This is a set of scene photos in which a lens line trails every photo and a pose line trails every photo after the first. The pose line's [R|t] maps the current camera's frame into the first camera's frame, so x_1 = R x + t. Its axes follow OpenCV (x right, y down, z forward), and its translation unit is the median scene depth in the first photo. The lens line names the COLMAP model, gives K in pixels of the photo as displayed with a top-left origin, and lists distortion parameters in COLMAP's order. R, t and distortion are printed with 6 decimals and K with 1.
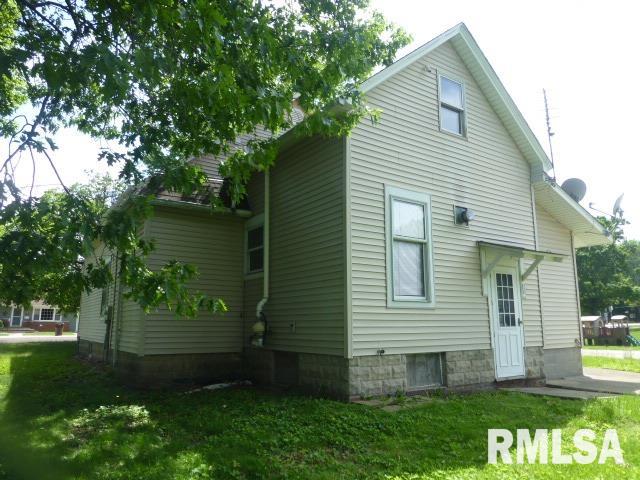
lens RADIAL K [[470.3, 0, 320.0], [0, 470.3, 240.0], [0, 0, 1]] dist [-0.013556, 0.000058]
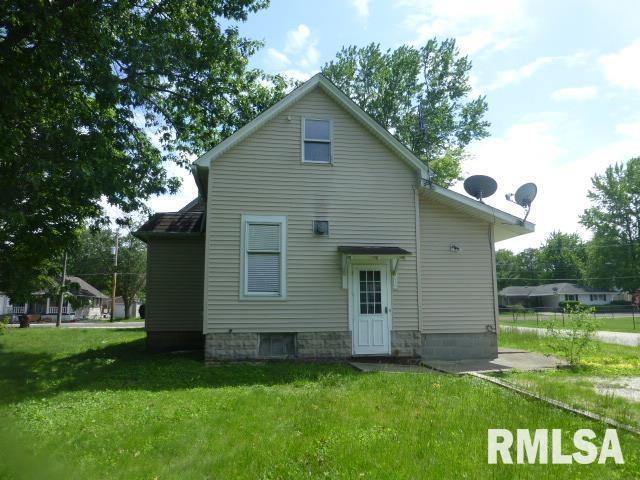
lens RADIAL K [[470.3, 0, 320.0], [0, 470.3, 240.0], [0, 0, 1]] dist [-0.013556, 0.000058]
pose [[0.894125, -0.066634, -0.442833, 0.865516], [0.080564, 0.996669, 0.012696, -0.035039], [0.440512, -0.047028, 0.896514, -0.155613]]
